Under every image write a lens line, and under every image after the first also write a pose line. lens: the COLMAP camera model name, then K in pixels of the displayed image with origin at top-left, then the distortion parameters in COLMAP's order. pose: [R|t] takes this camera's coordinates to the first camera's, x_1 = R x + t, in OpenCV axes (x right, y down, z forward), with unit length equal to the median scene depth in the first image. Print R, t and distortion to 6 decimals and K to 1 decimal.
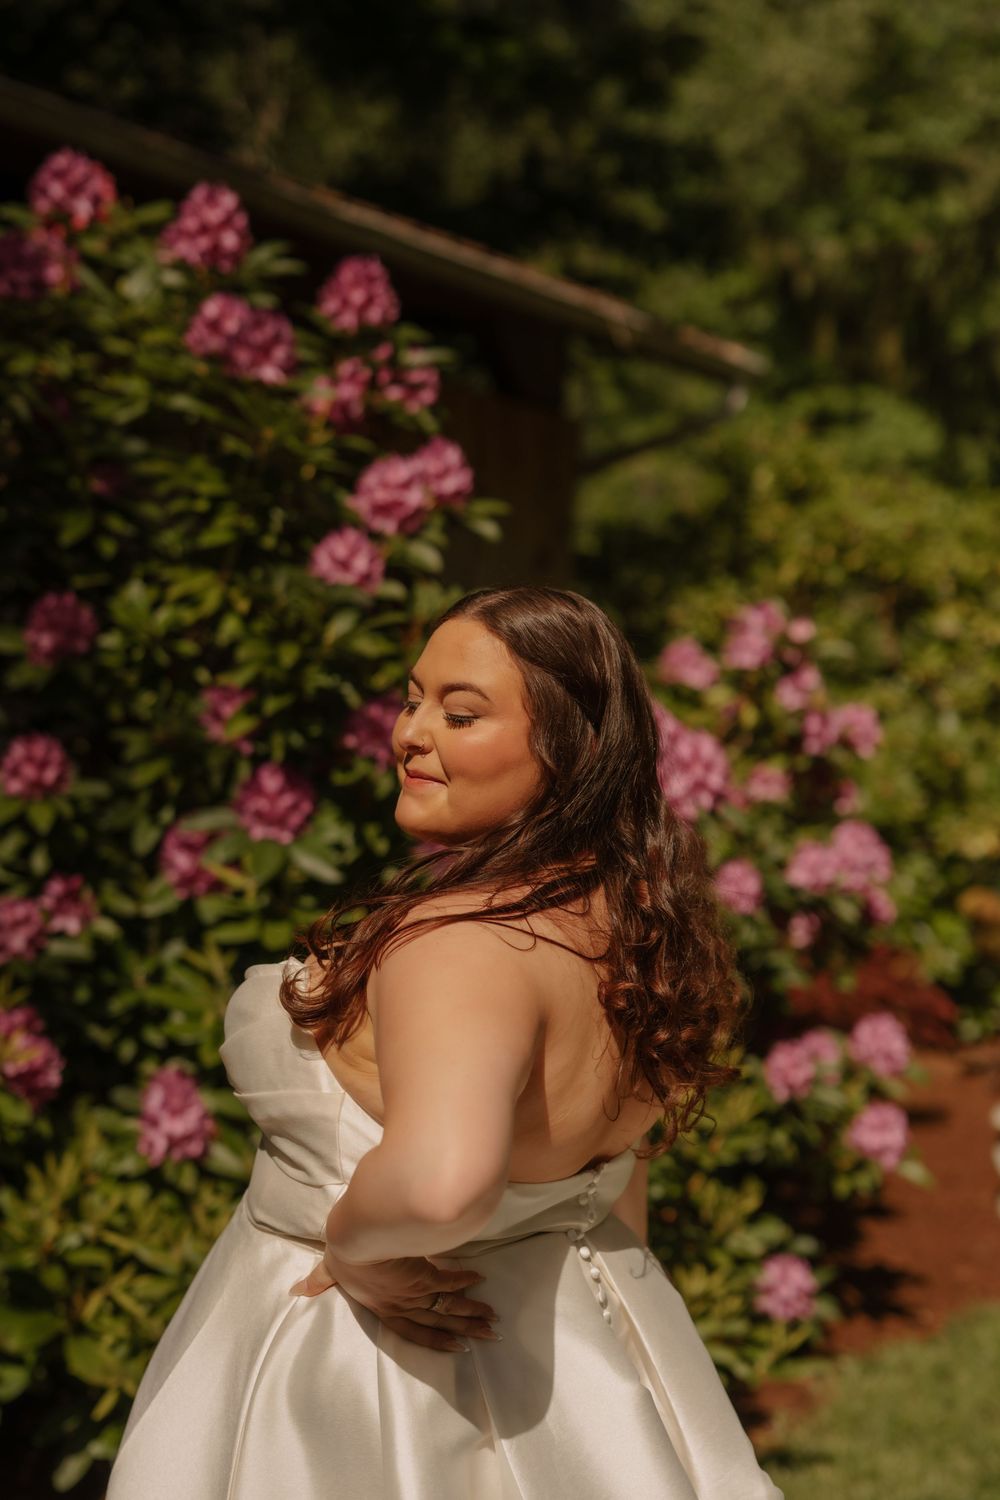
lens RADIAL K [[2338.5, 0, 502.6], [0, 2338.5, 784.1], [0, 0, 1]] dist [-0.023332, -0.047848]
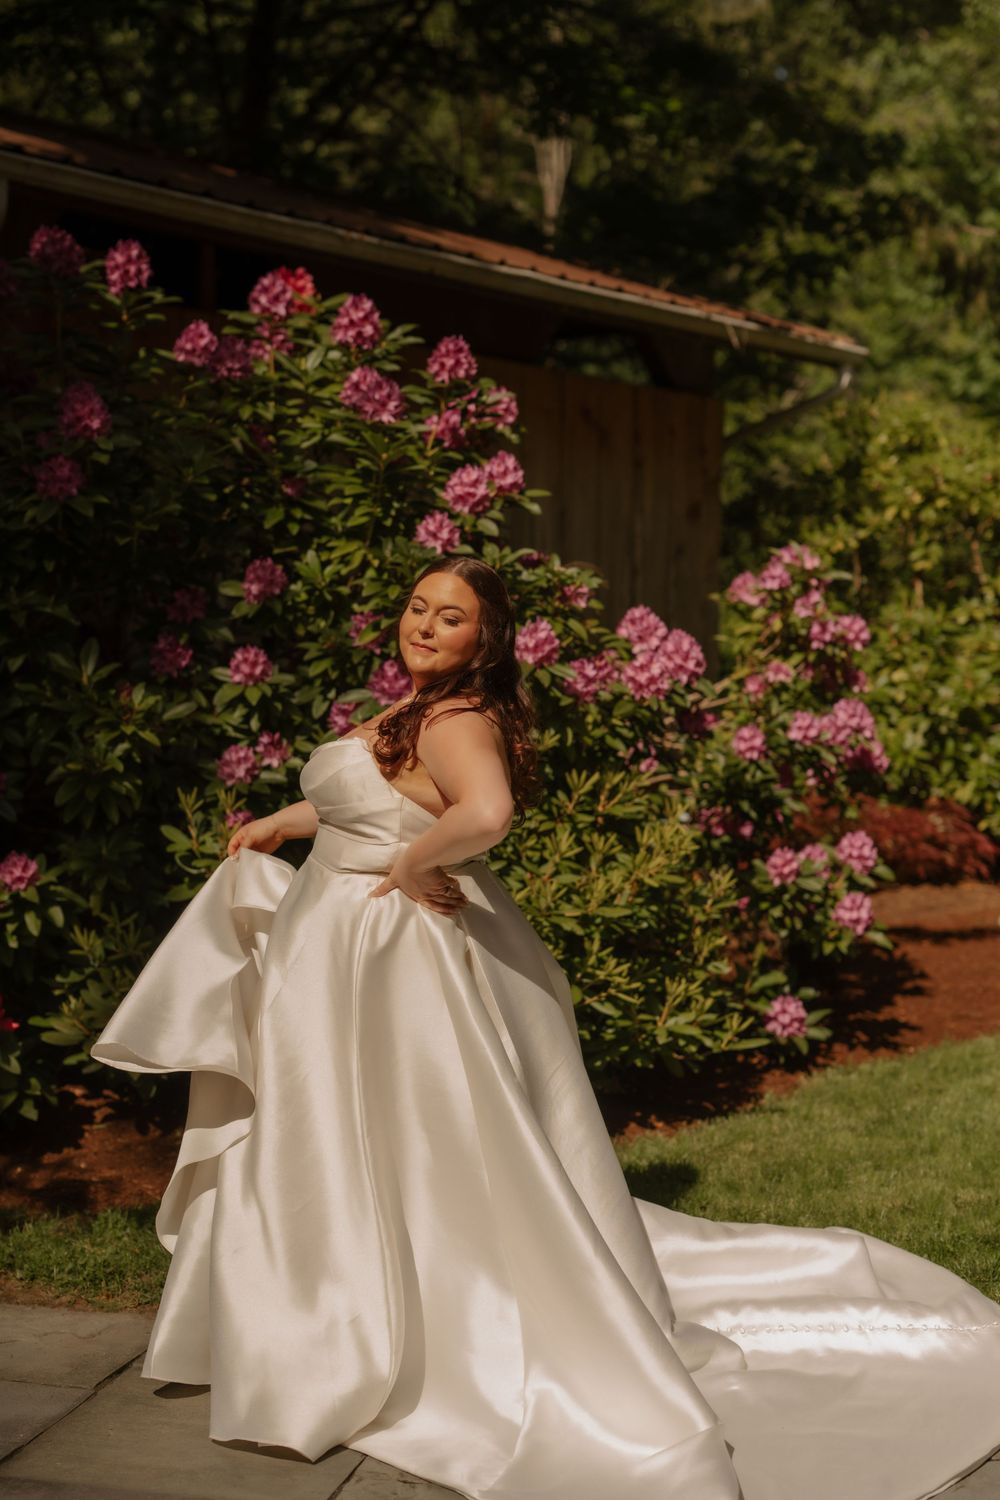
lens RADIAL K [[2177.8, 0, 500.0], [0, 2177.8, 750.0], [0, 0, 1]] dist [-0.029428, -0.021496]
pose [[0.989507, -0.021752, -0.142841, 0.186226], [0.024342, 0.999569, 0.016409, 0.030396], [0.142423, -0.019714, 0.989610, -0.475794]]
